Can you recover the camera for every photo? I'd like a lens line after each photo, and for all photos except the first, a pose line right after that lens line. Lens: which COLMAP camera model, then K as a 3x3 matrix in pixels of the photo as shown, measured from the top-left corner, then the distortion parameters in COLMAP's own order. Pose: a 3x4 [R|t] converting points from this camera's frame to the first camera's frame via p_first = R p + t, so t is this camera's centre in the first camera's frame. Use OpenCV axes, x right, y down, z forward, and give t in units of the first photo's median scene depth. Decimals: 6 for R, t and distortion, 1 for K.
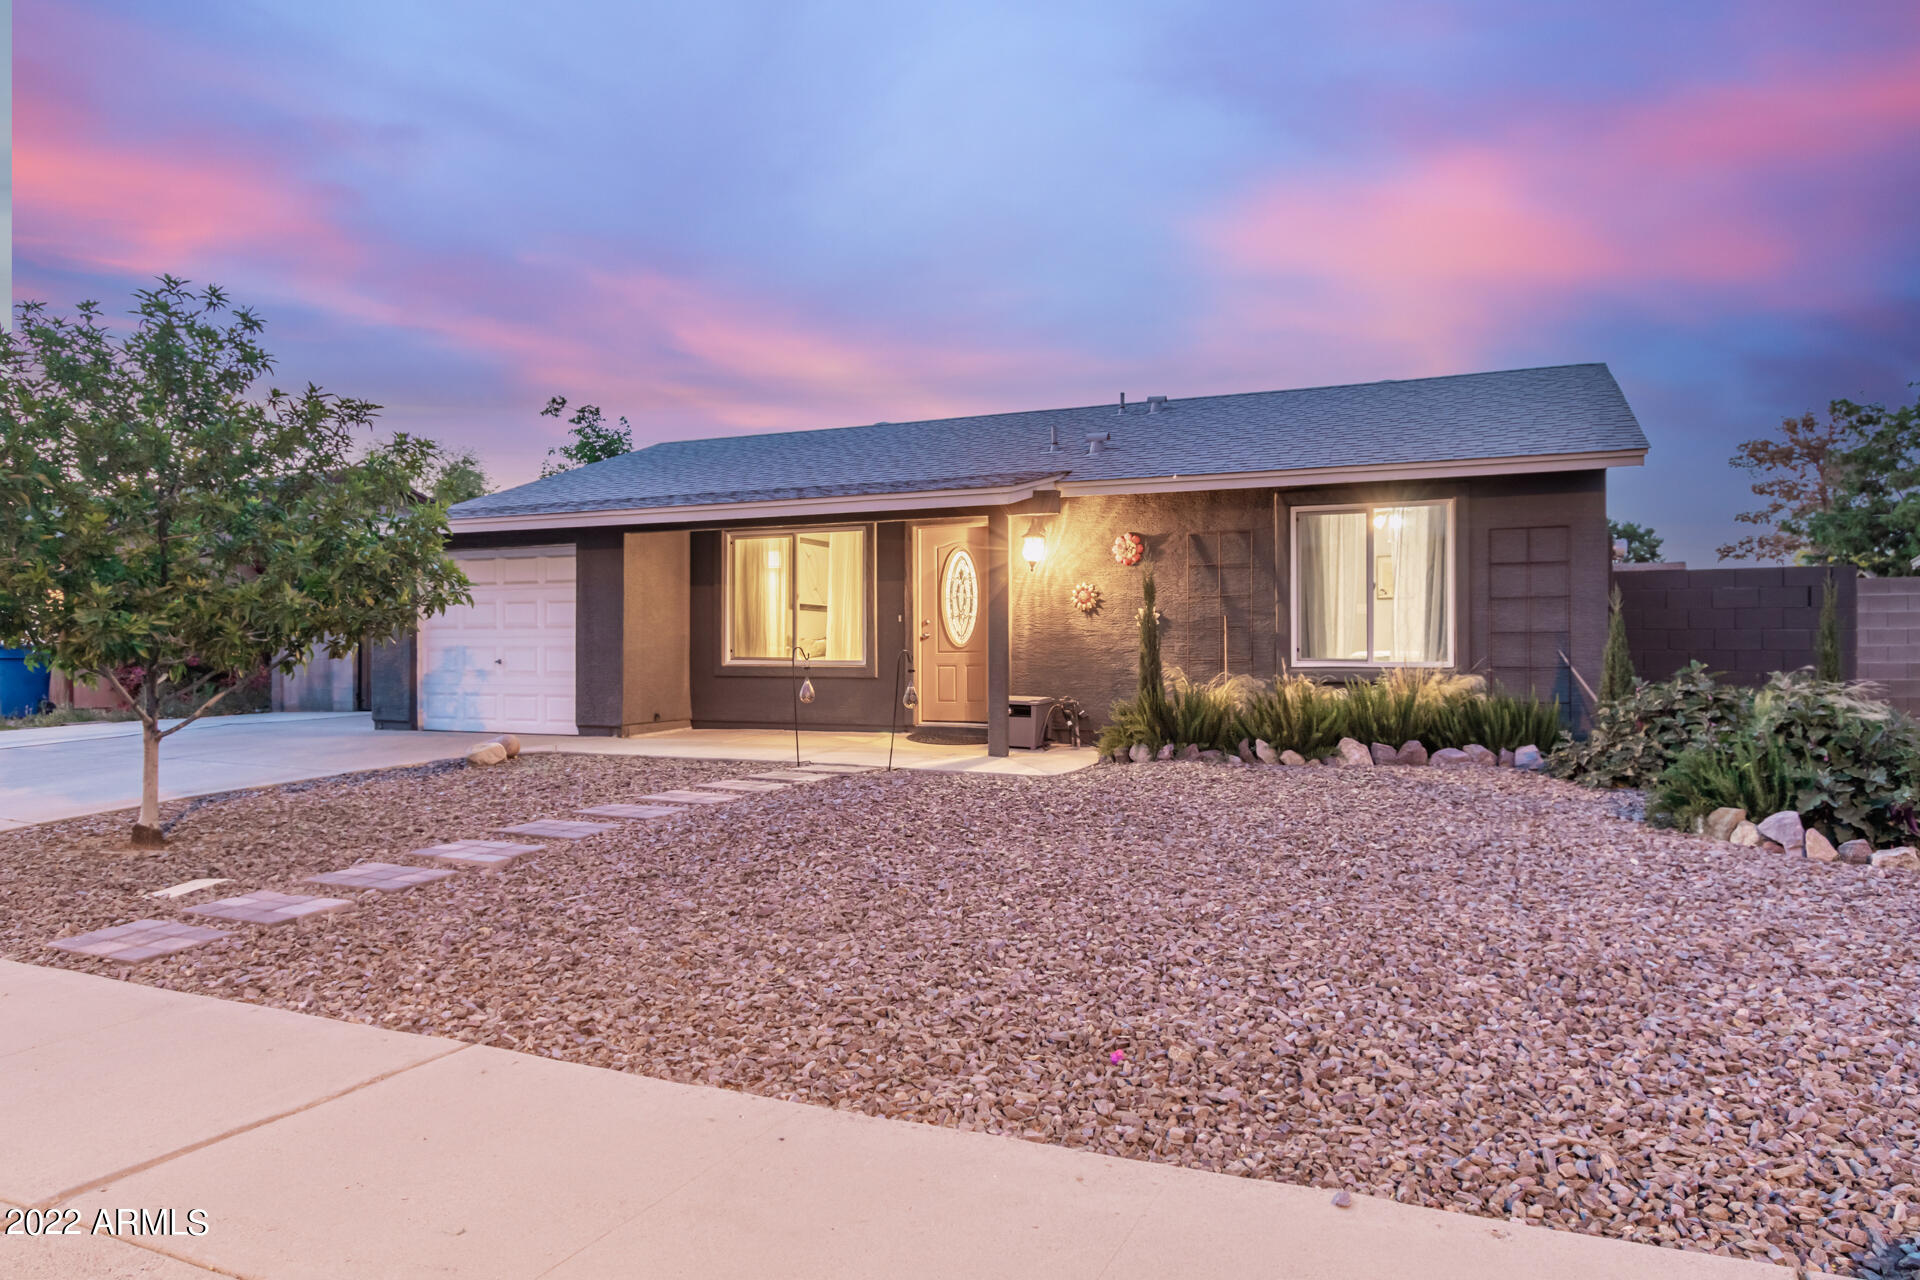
lens RADIAL K [[1230.0, 0, 960.8], [0, 1230.0, 634.7], [0, 0, 1]] dist [0.007208, 0.001740]
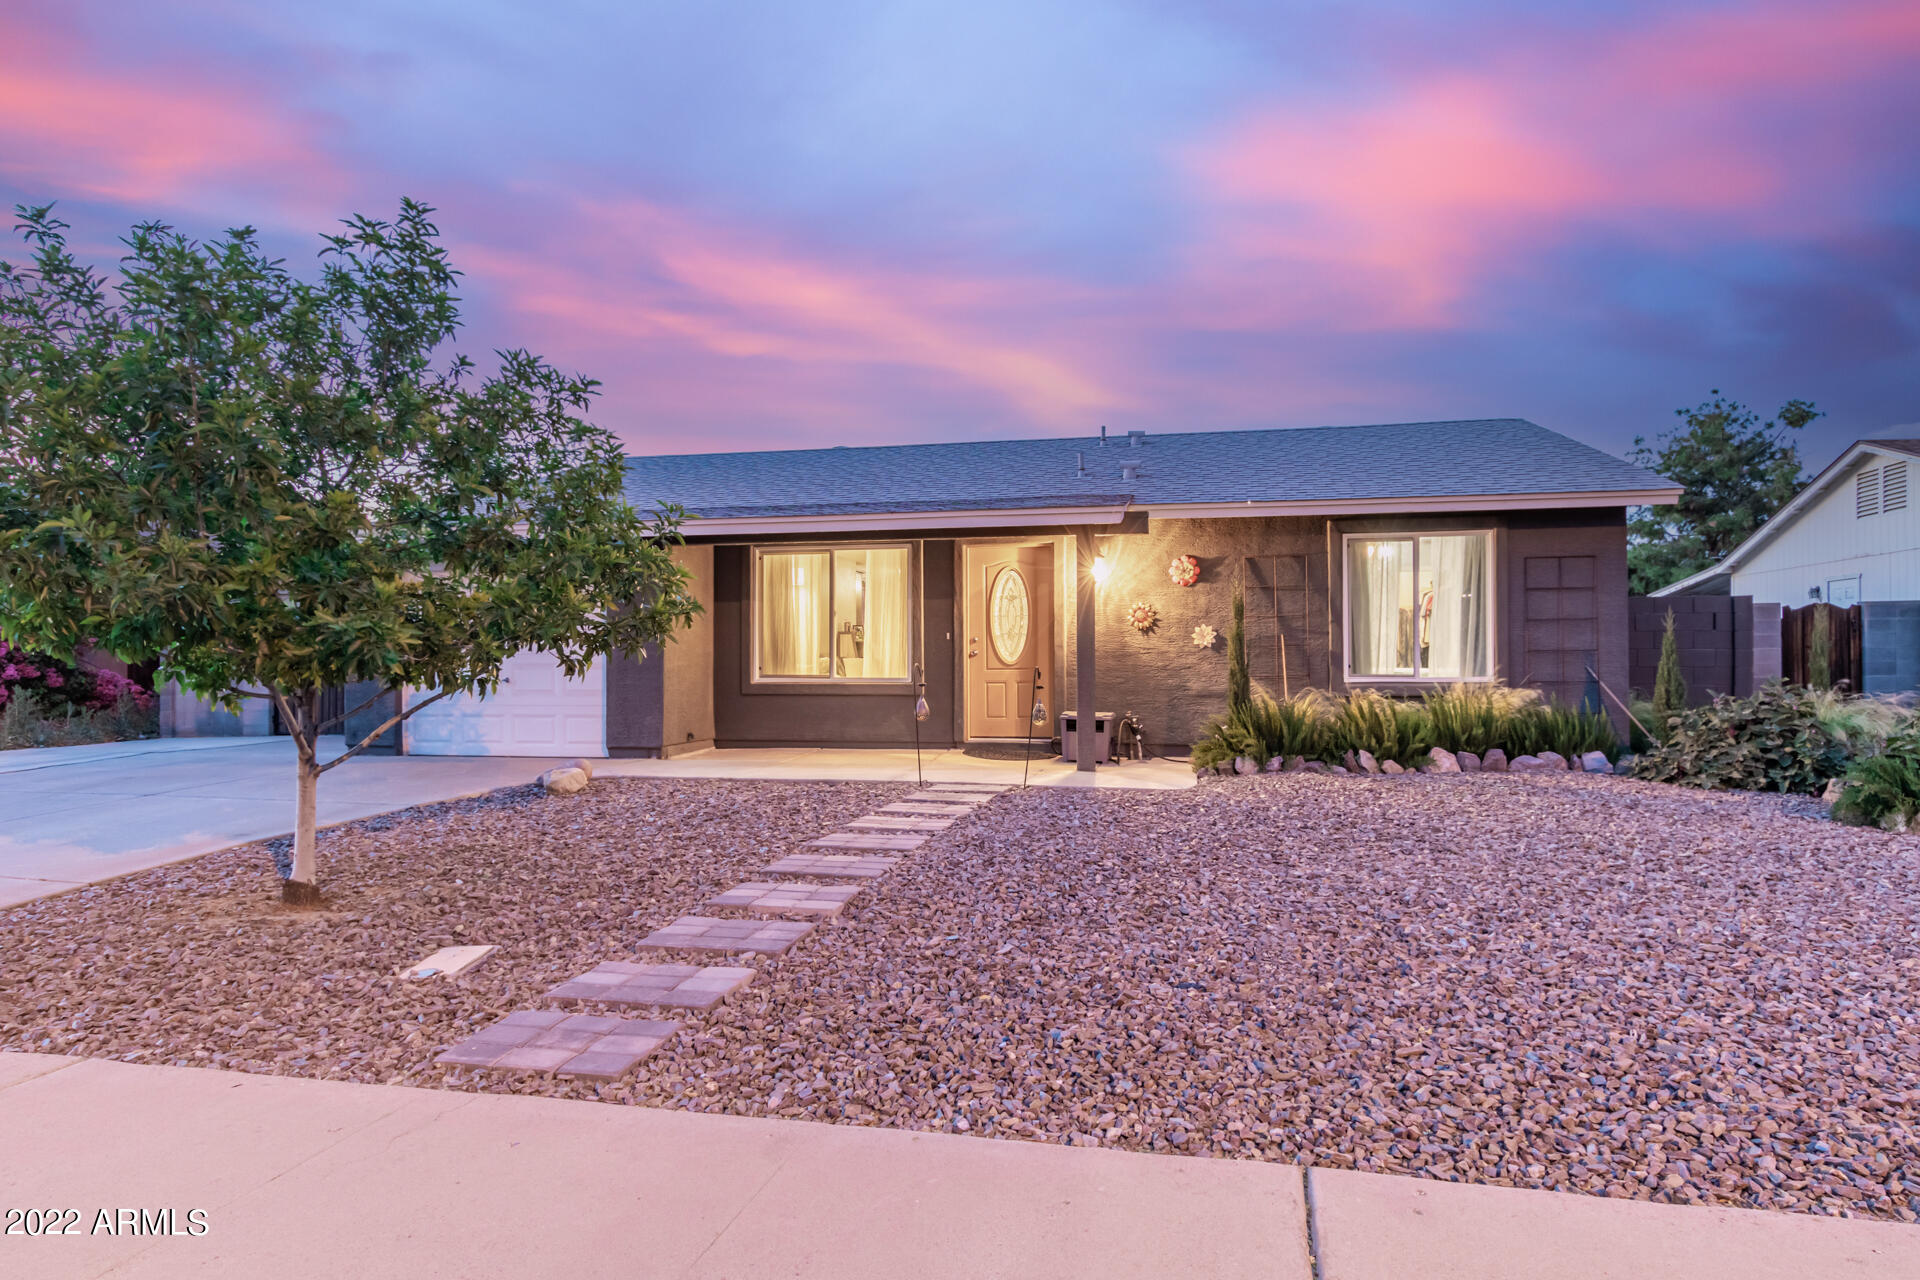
lens RADIAL K [[1102.4, 0, 959.6], [0, 1102.4, 648.3], [0, 0, 1]] dist [0.009068, 0.000588]
pose [[0.975039, 0.003019, 0.222012, -0.262154], [-0.001479, 0.999974, -0.007105, 0.003632], [-0.222028, 0.006600, 0.975018, 0.126040]]
